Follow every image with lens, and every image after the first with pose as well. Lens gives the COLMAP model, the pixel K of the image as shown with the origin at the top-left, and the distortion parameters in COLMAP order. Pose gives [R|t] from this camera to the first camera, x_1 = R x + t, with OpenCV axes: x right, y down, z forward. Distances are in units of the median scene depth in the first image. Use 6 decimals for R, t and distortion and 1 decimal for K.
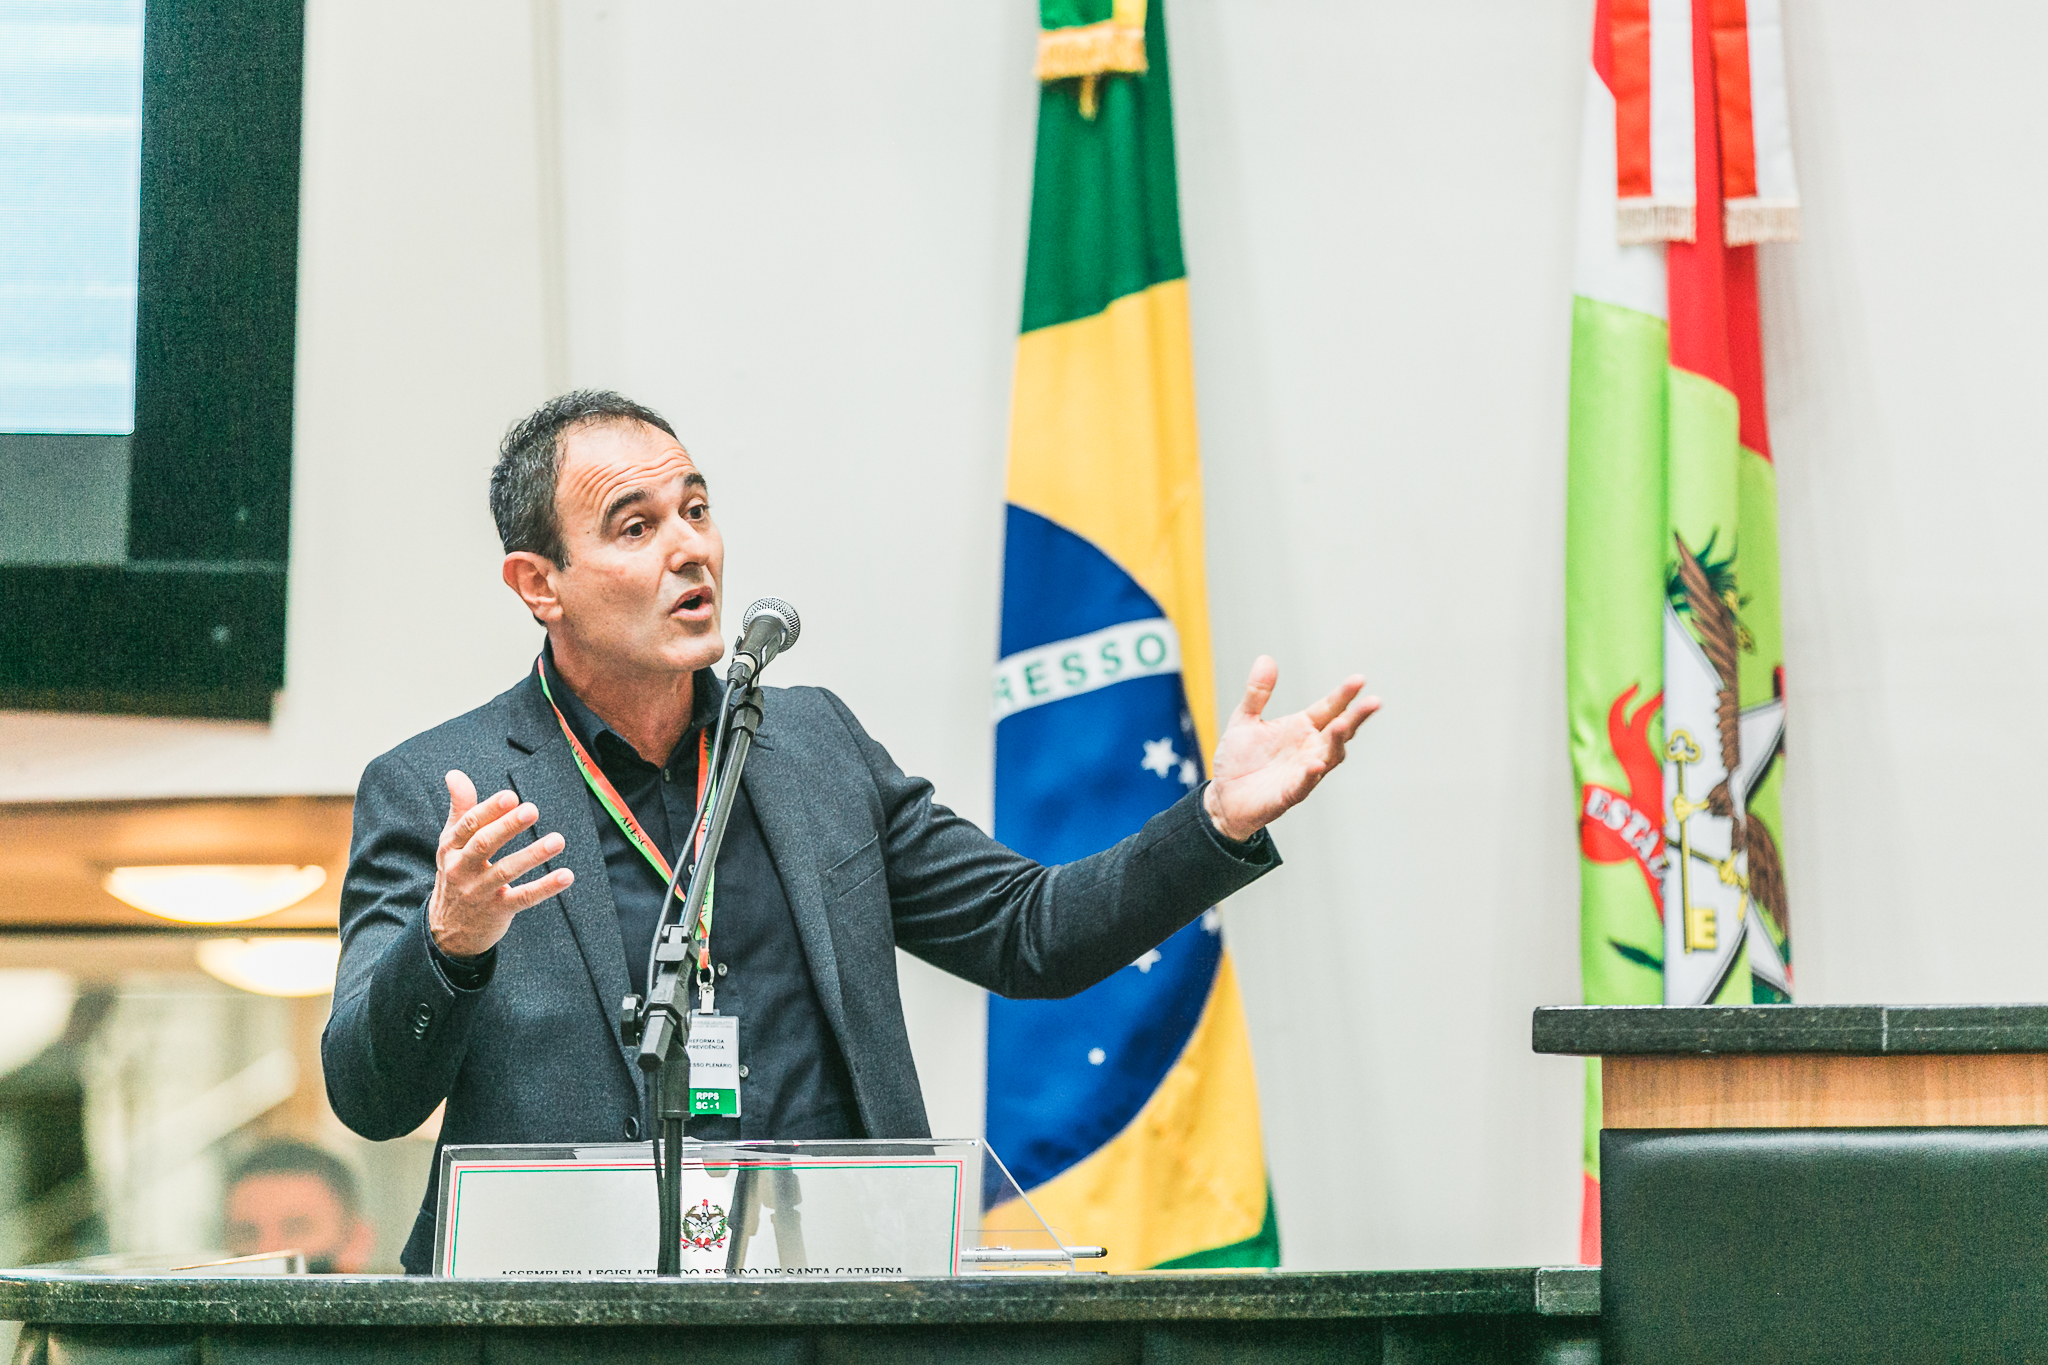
lens RADIAL K [[12748.7, 0, 1024.0], [0, 12748.7, 682.5], [0, 0, 1]] dist [0.163835, 7.463015]
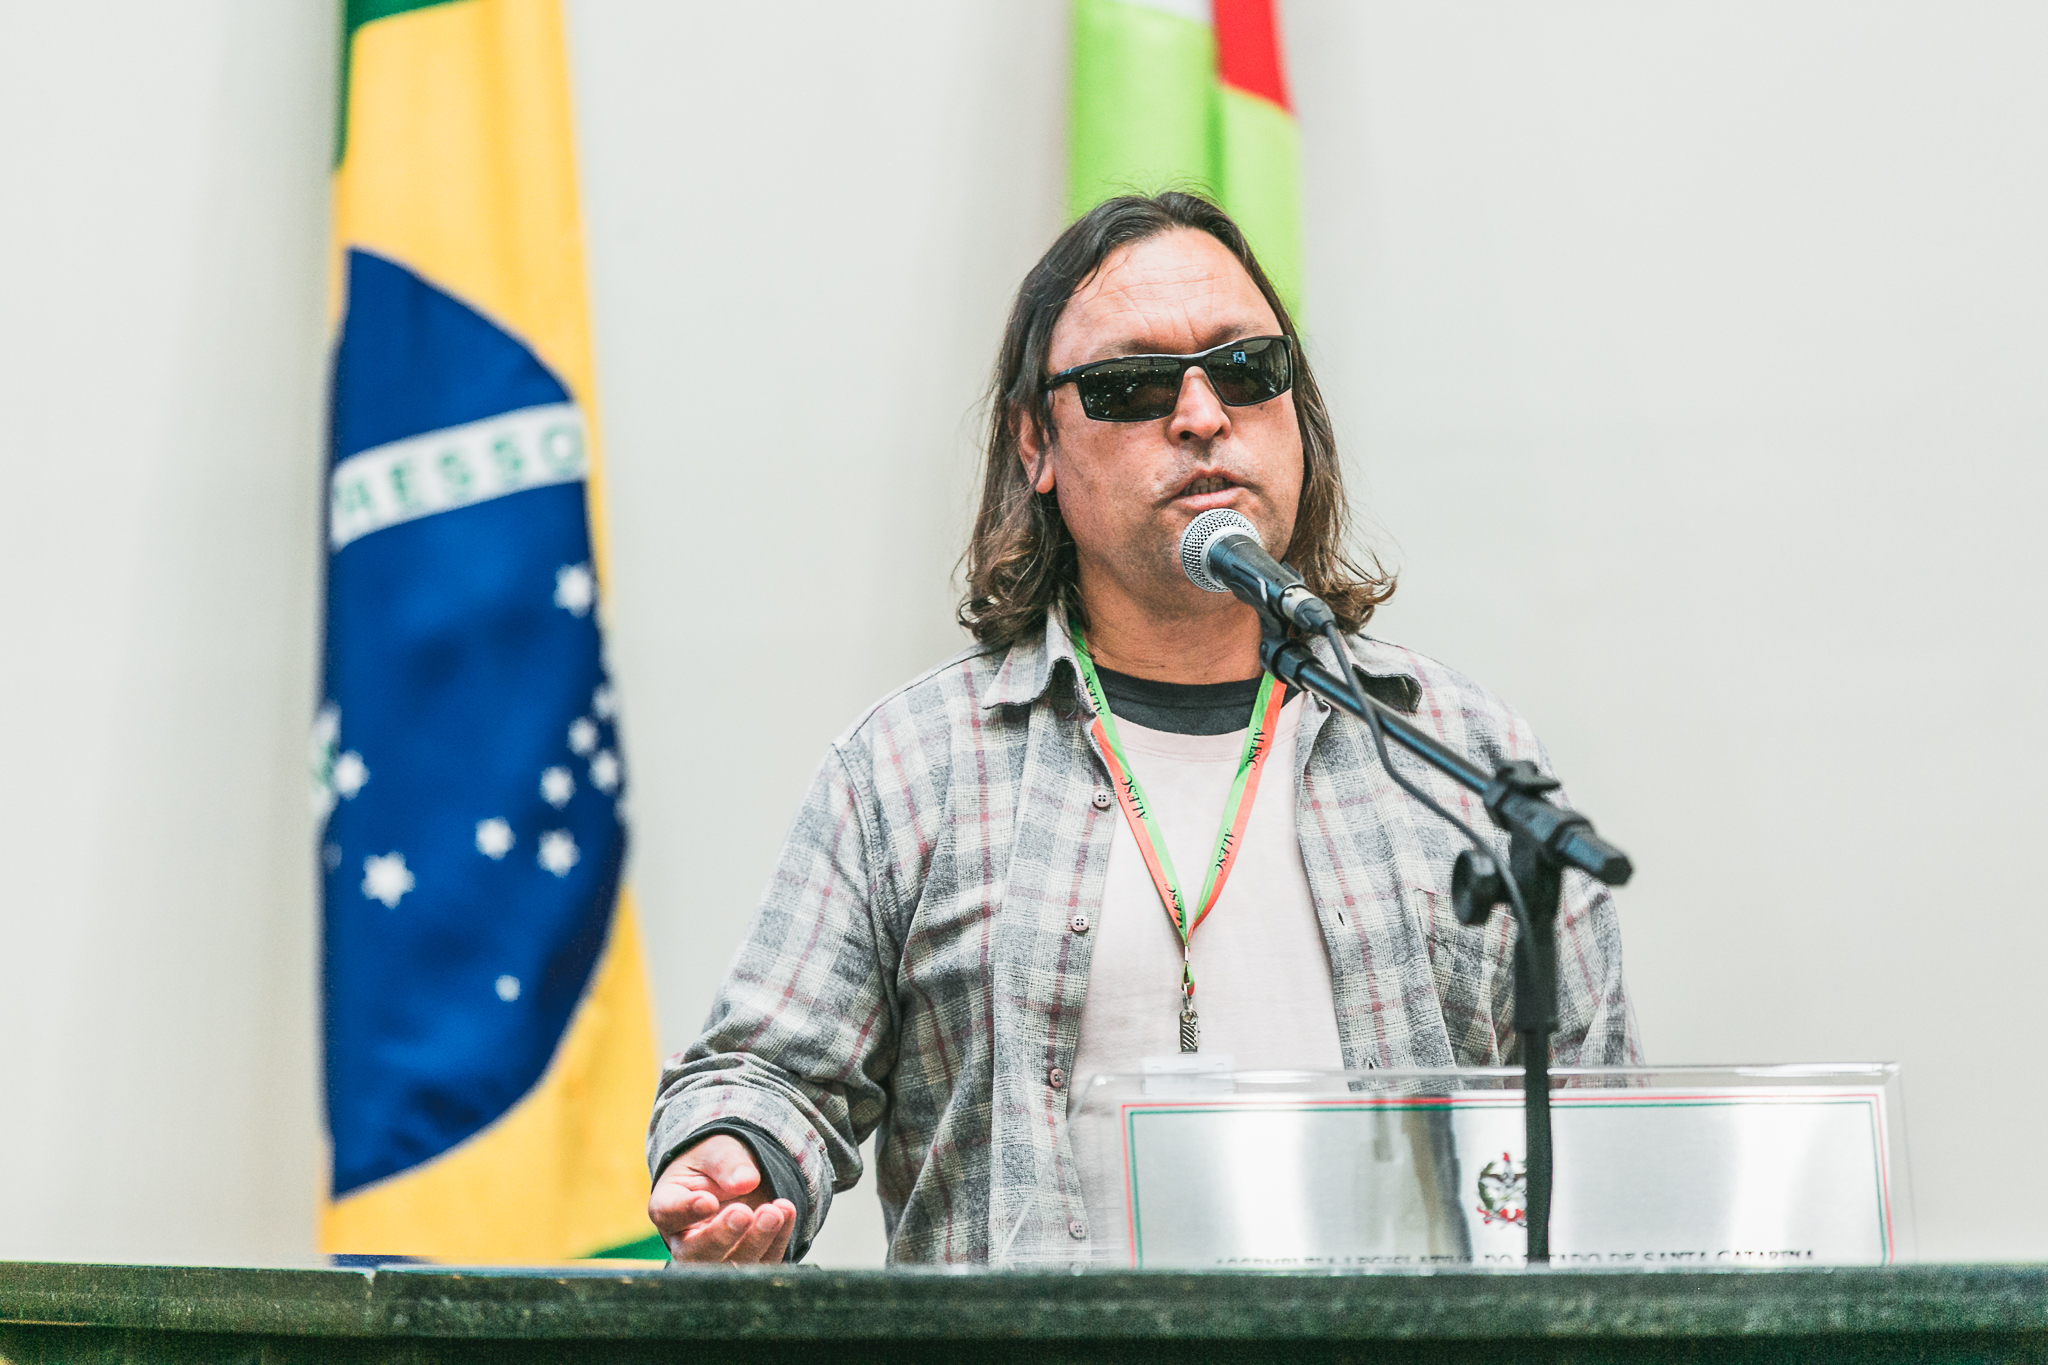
lens RADIAL K [[11830.1, 0, 1024.0], [0, 11830.1, 682.5], [0, 0, 1]] dist [0.086529, 3.792284]
pose [[0.919202, 0.012627, 0.393585, -0.241070], [-0.009736, 0.999909, -0.009340, 0.017719], [-0.393667, 0.004753, 0.919241, 0.352337]]
